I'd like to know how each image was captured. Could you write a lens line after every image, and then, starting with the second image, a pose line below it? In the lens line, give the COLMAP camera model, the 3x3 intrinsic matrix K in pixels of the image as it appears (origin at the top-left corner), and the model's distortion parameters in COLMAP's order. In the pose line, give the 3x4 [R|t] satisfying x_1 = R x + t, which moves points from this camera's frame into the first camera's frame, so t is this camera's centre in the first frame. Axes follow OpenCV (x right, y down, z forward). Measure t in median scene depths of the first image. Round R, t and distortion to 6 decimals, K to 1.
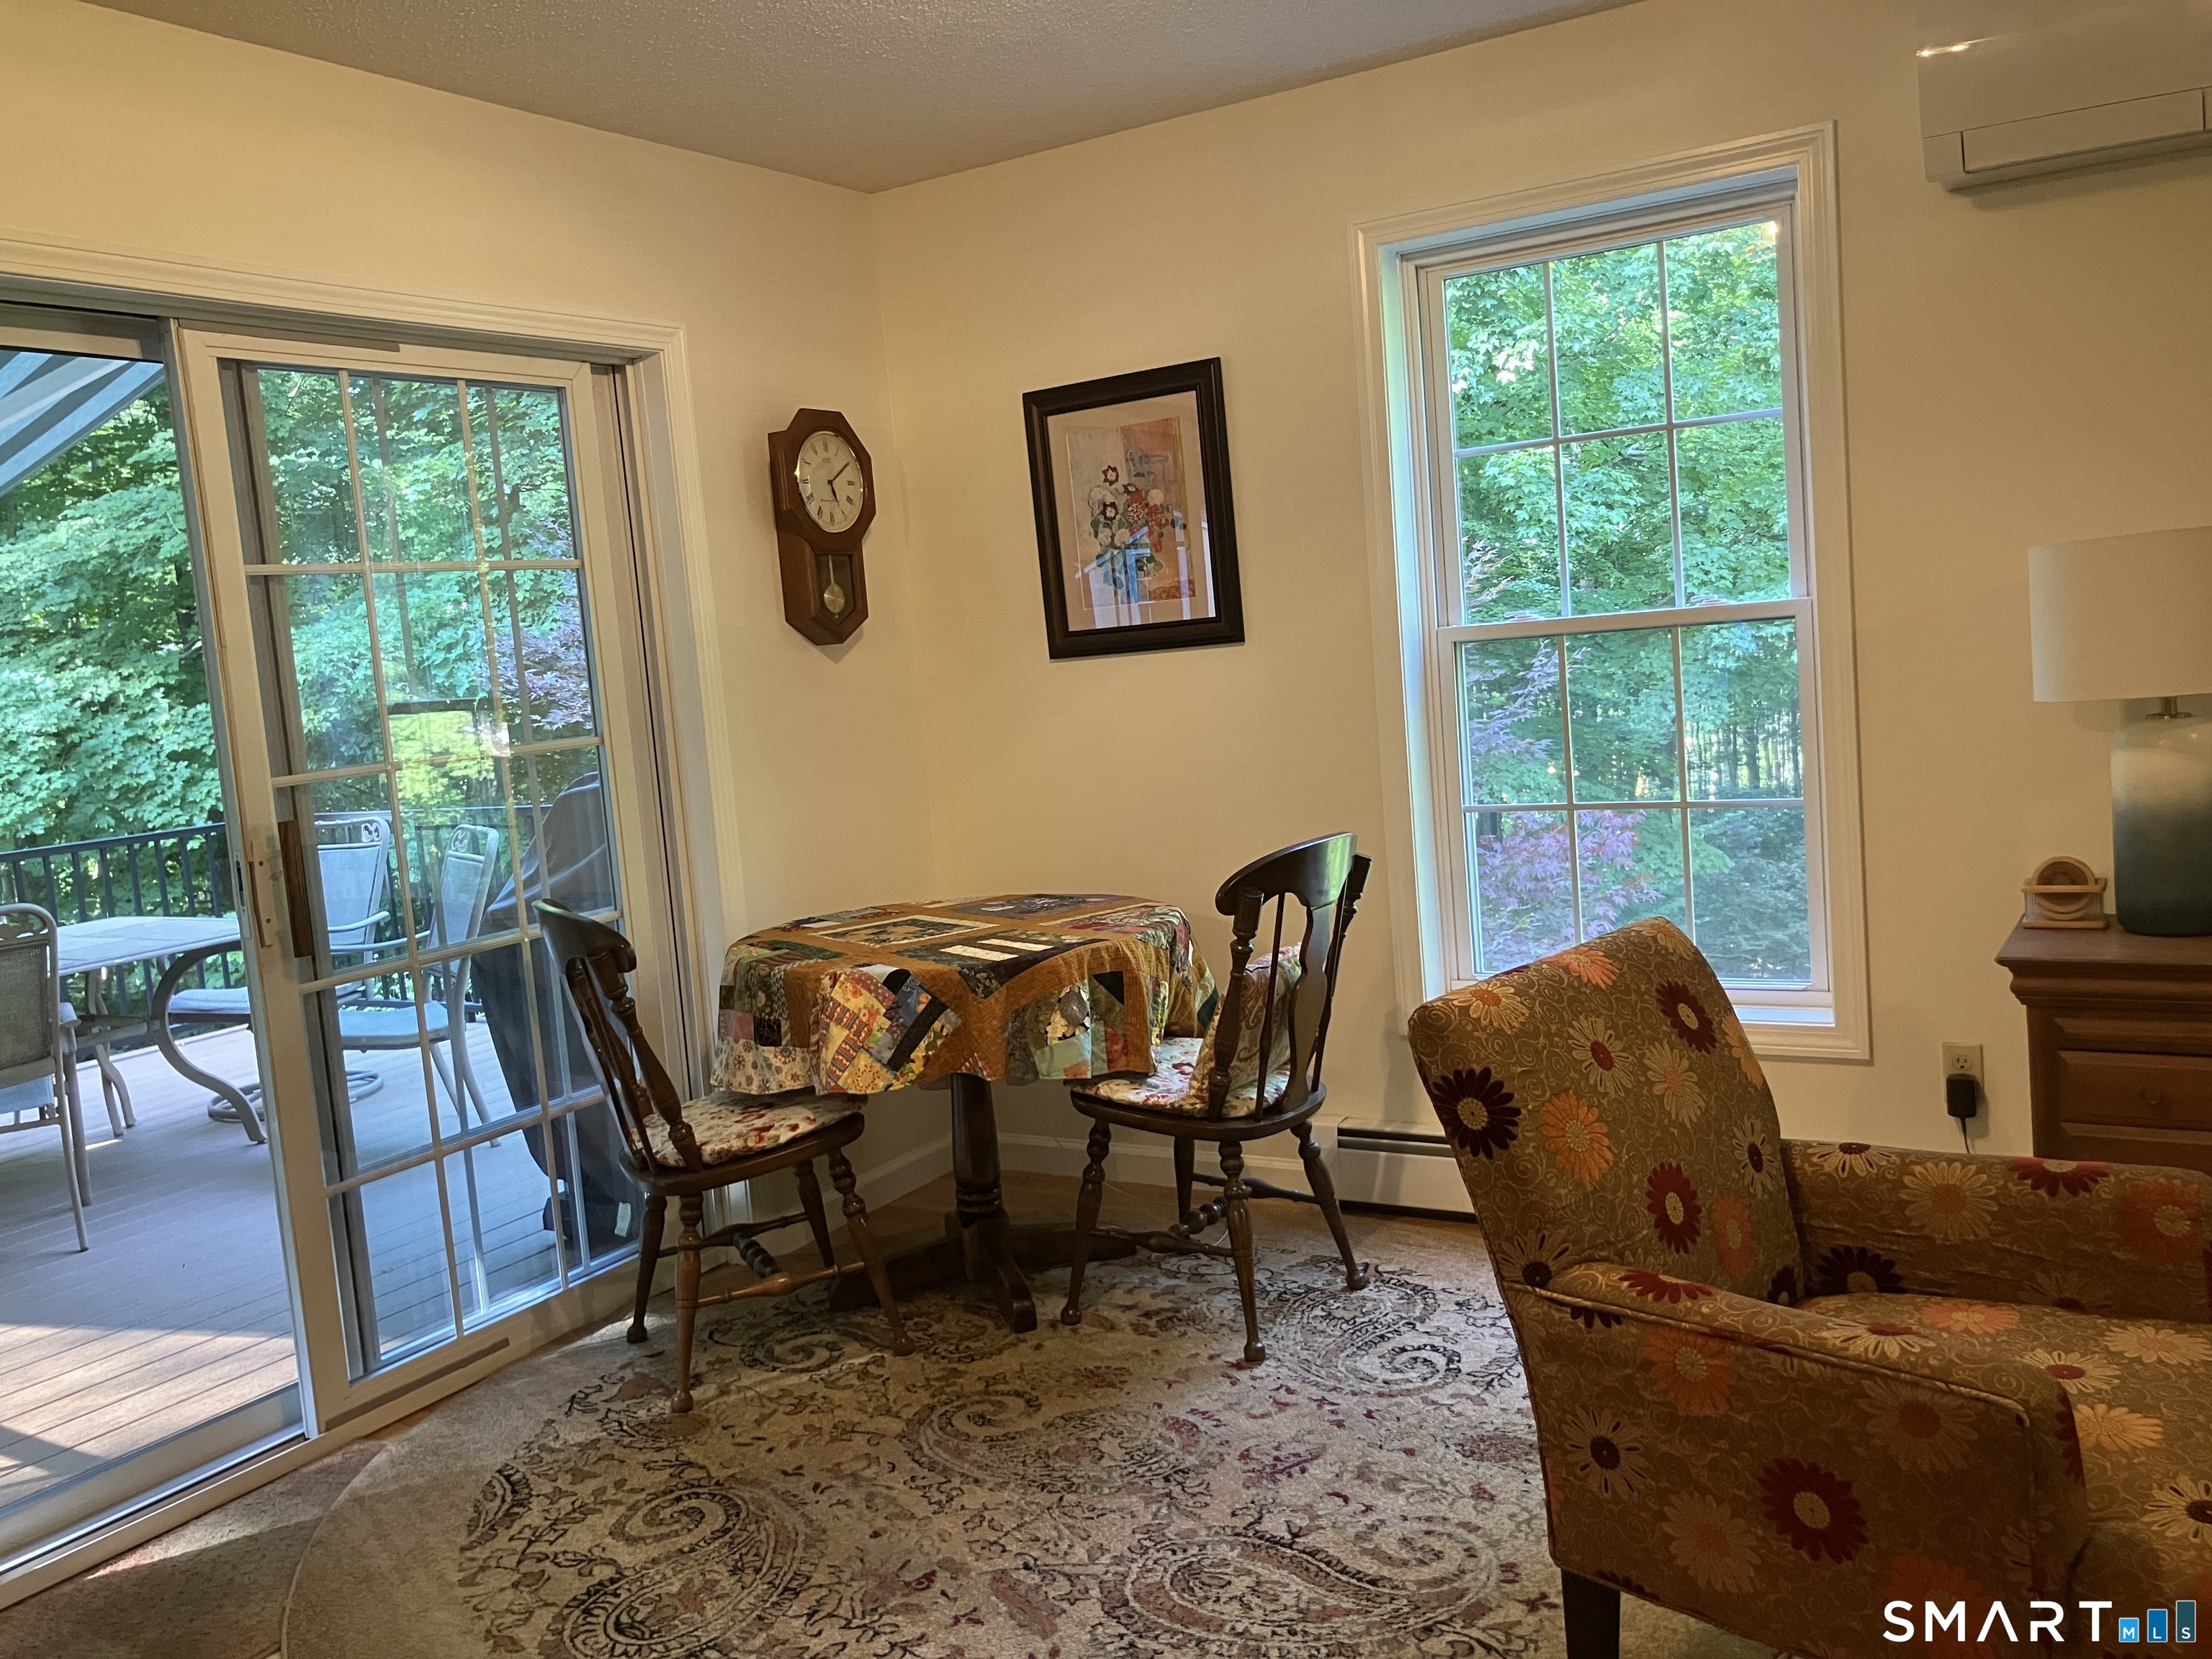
lens RADIAL K [[1873.0, 0, 1106.0], [0, 1873.0, 829.5], [0, 0, 1]] dist [0.035978, 0.001230]
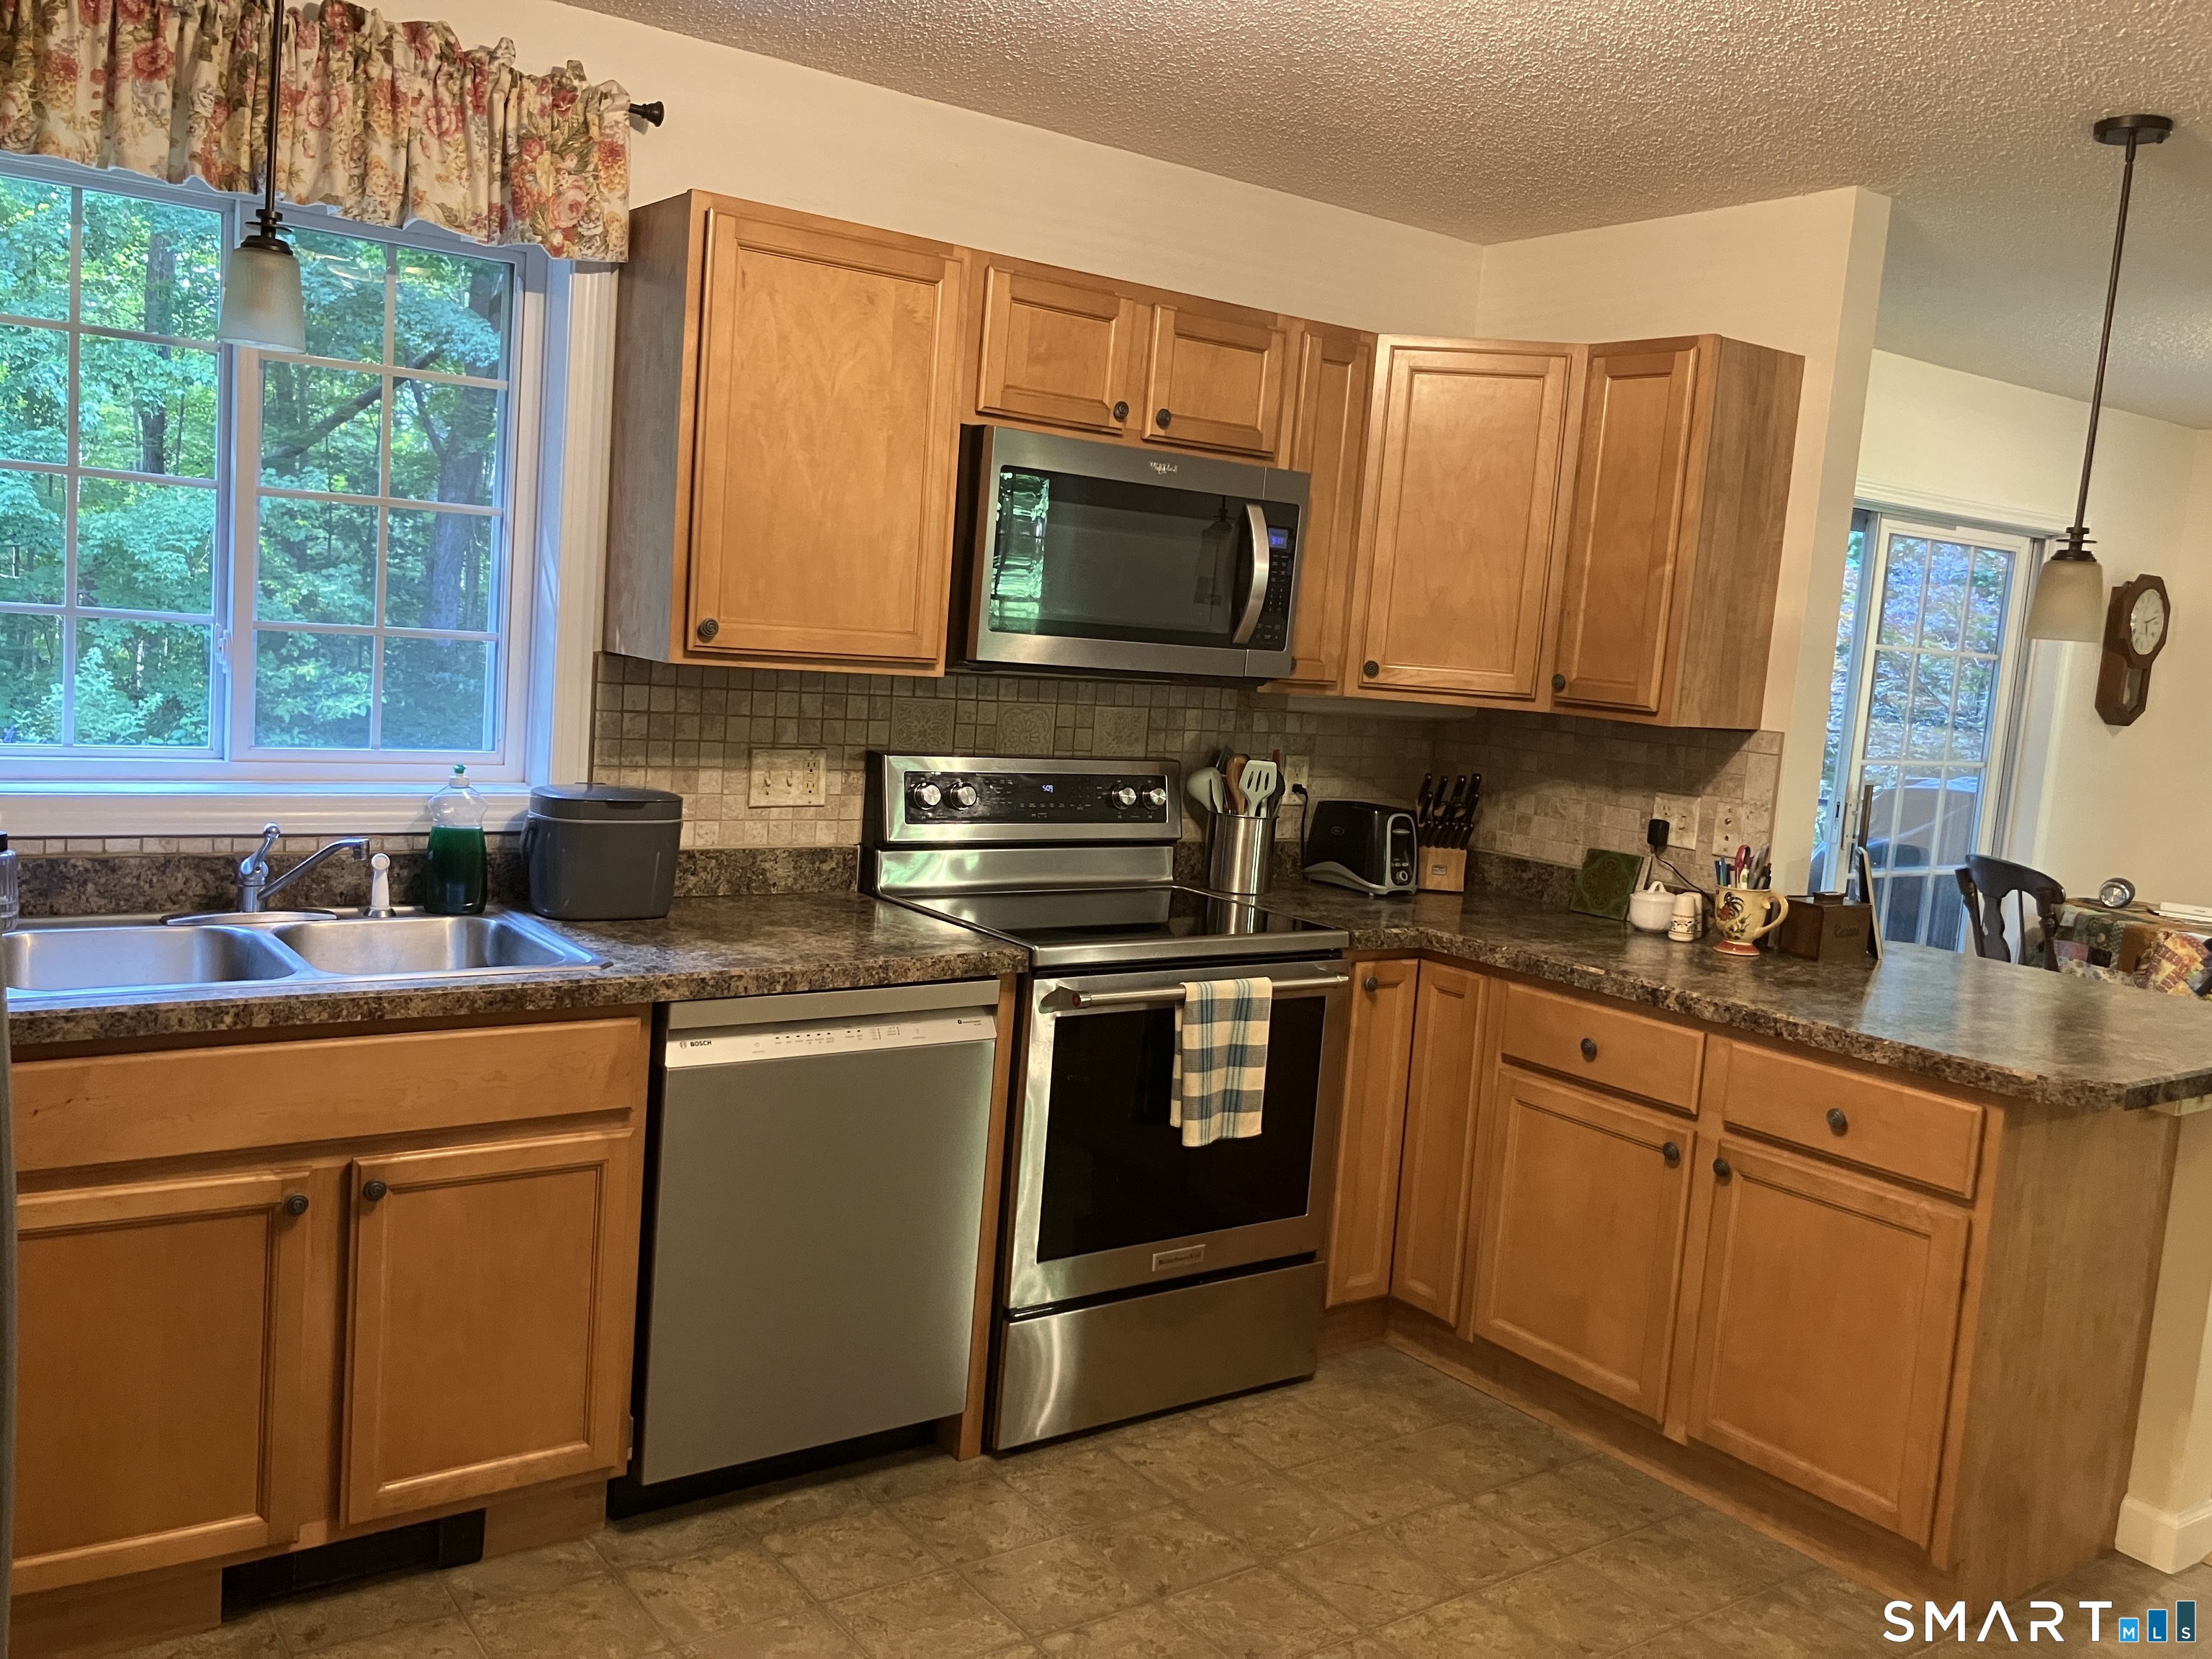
lens RADIAL K [[1873.0, 0, 1106.0], [0, 1873.0, 829.5], [0, 0, 1]] dist [0.035978, 0.001230]
pose [[0.916896, 0.195622, -0.347898, -0.431518], [-0.190837, 0.980431, 0.048336, 0.083472], [0.350546, 0.022072, 0.936286, -0.904345]]
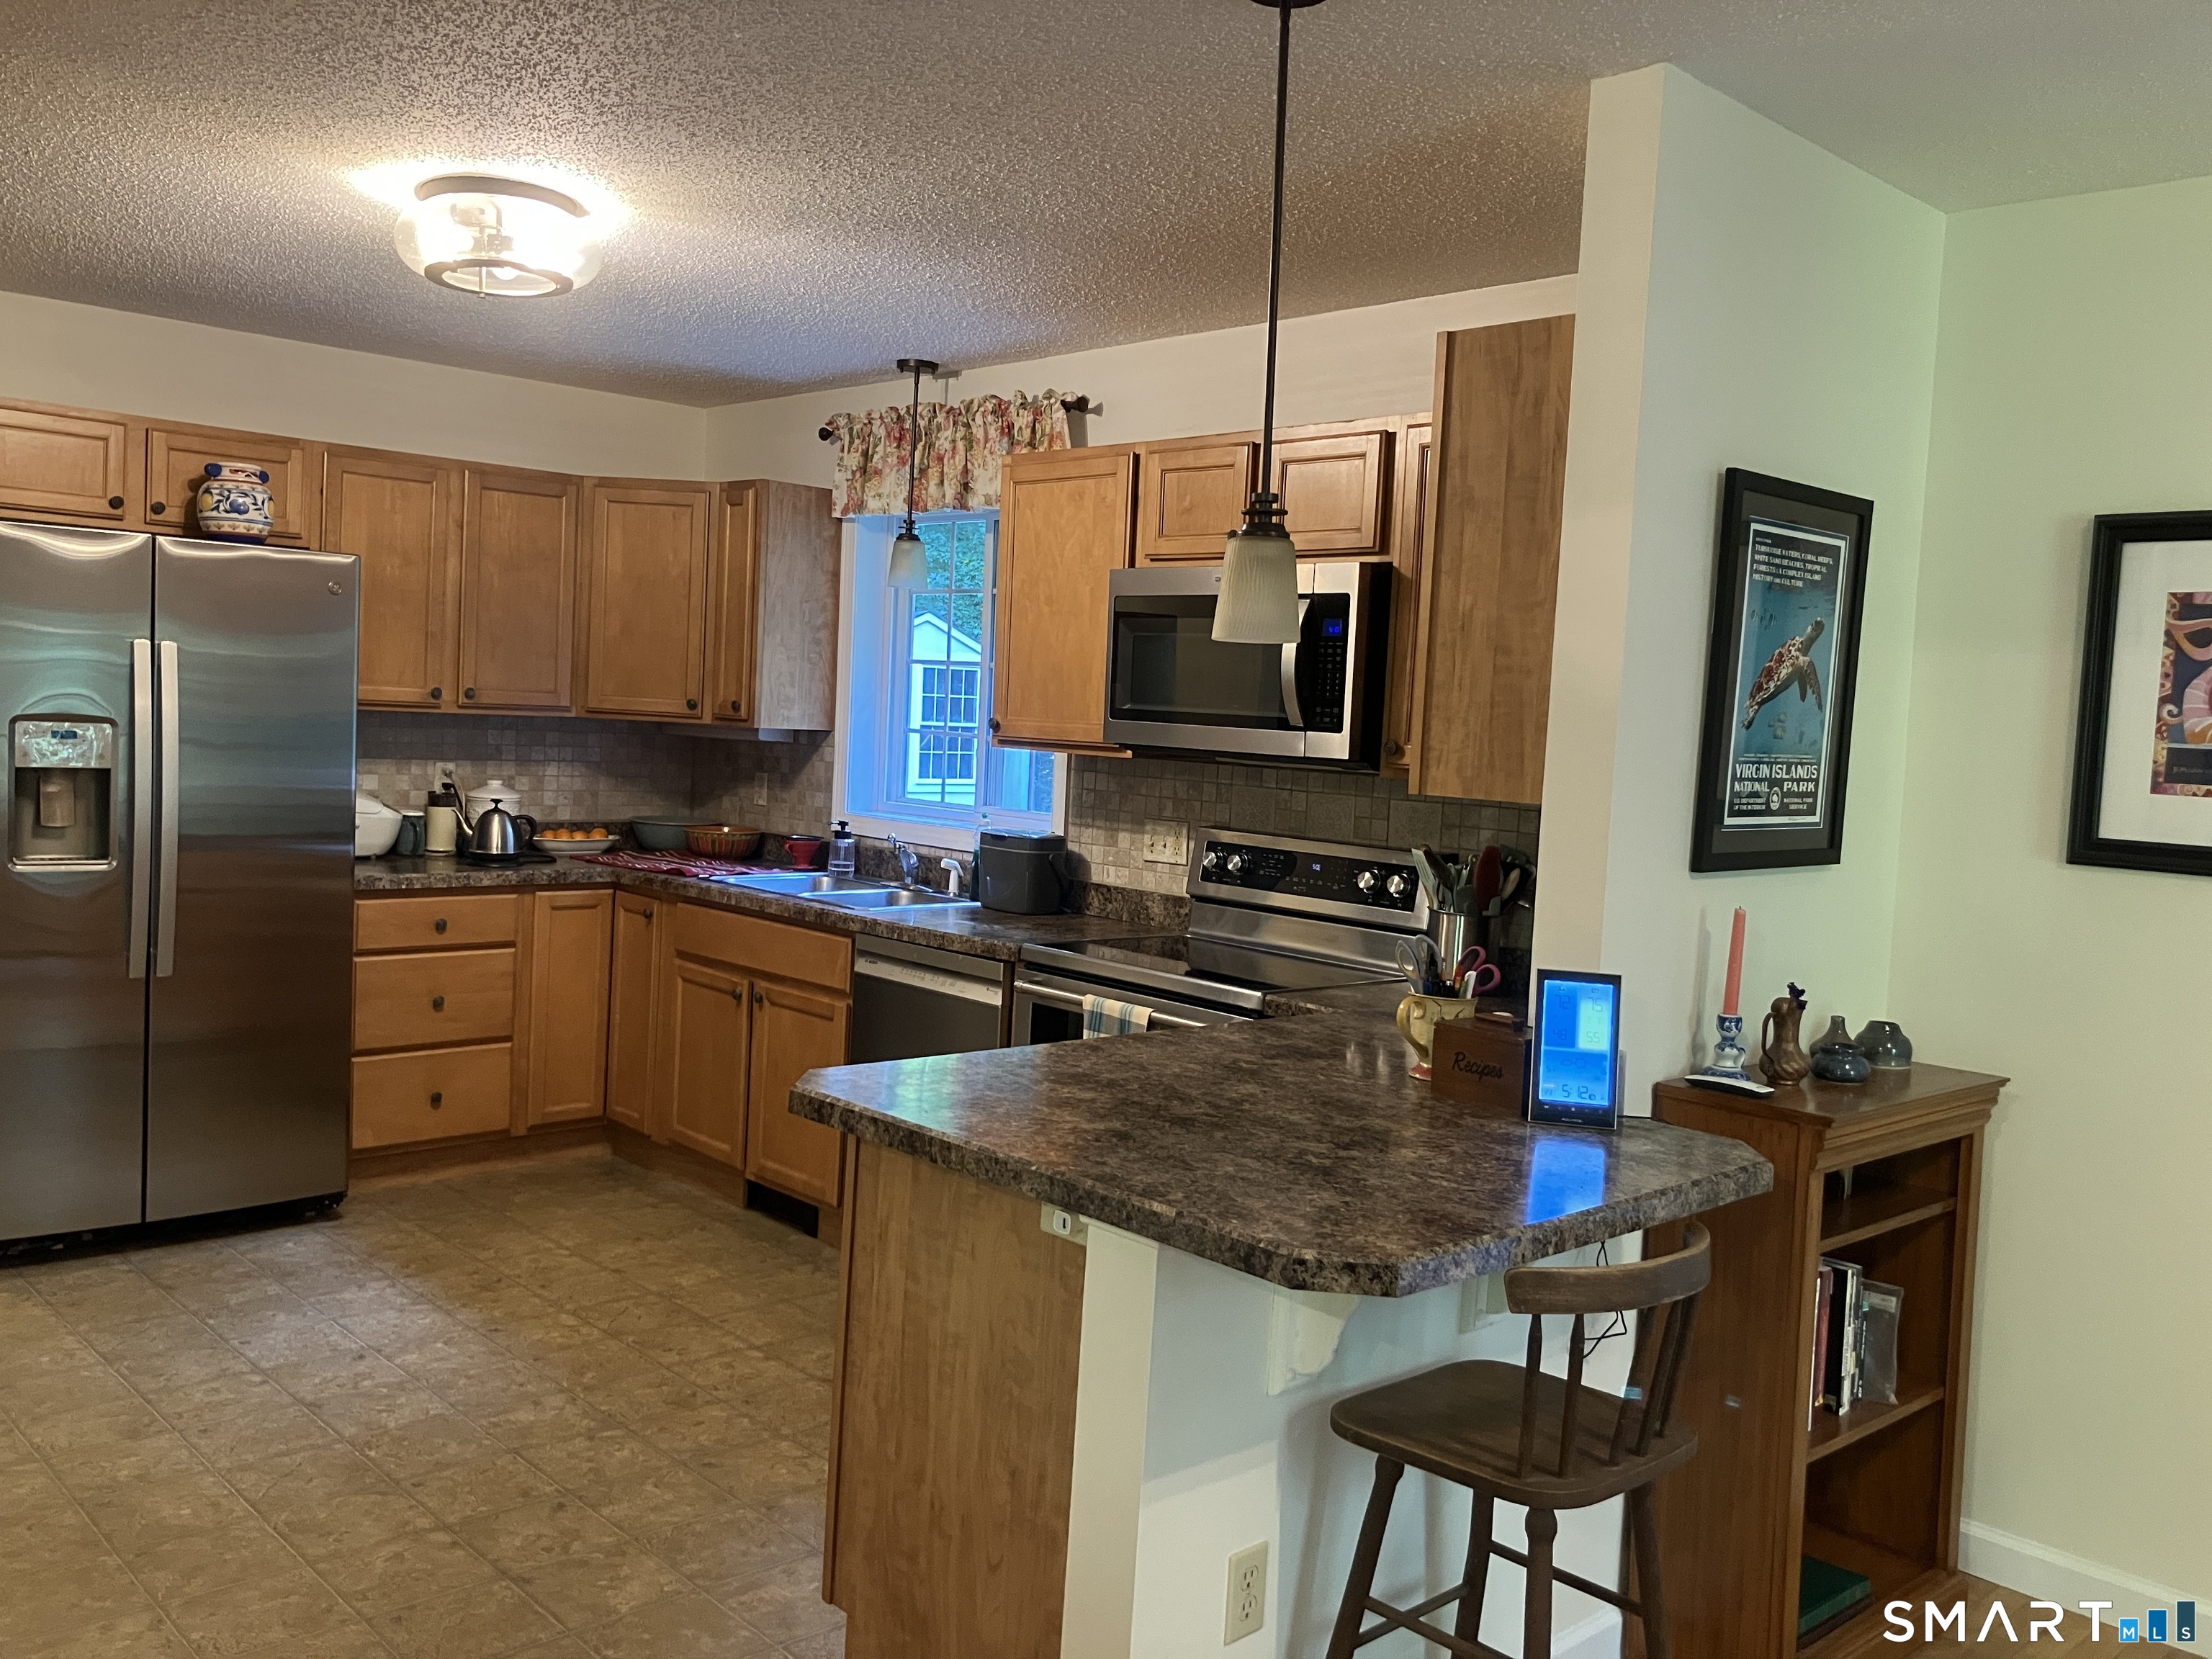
lens RADIAL K [[1826.0, 0, 1121.6], [0, 1826.0, 819.1], [0, 0, 1]] dist [0.157437, -0.205211]
pose [[-0.261379, 0.125854, -0.956996, 0.669830], [-0.130328, 0.977782, 0.164183, -0.168883], [0.956397, 0.167638, -0.239169, 0.748682]]
